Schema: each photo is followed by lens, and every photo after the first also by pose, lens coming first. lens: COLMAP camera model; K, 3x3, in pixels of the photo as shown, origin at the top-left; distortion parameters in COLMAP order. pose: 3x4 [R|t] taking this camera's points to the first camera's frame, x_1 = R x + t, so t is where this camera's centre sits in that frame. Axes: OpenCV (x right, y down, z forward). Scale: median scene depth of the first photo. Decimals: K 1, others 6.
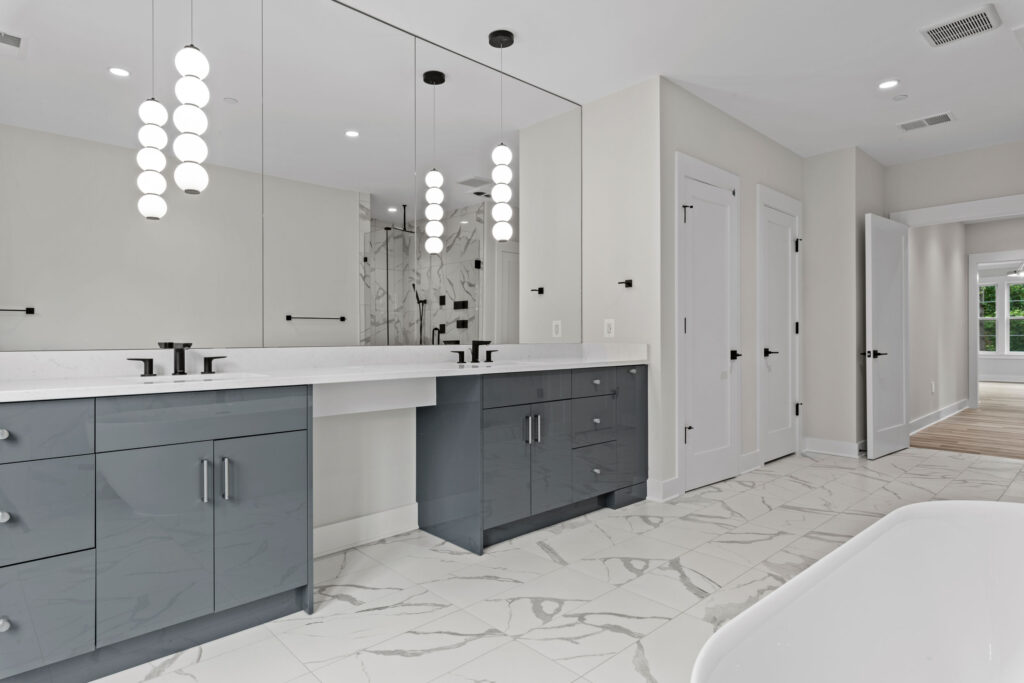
lens RADIAL K [[572.1, 0, 507.9], [0, 572.1, 337.3], [0, 0, 1]] dist [-0.002085, 0.000486]
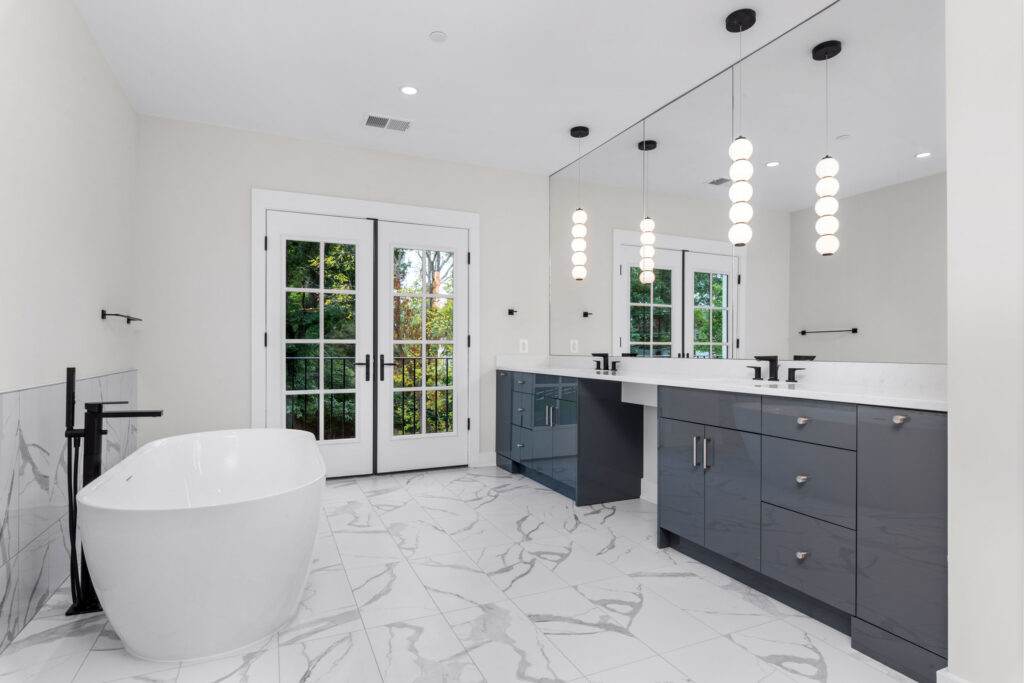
lens RADIAL K [[534.6, 0, 512.2], [0, 534.6, 352.9], [0, 0, 1]] dist [-0.001201, -0.000095]
pose [[-0.319912, 0.002472, -0.947444, 1.057275], [-0.007718, 0.999957, 0.005215, 0.000394], [0.947416, 0.008981, -0.319879, 1.097658]]
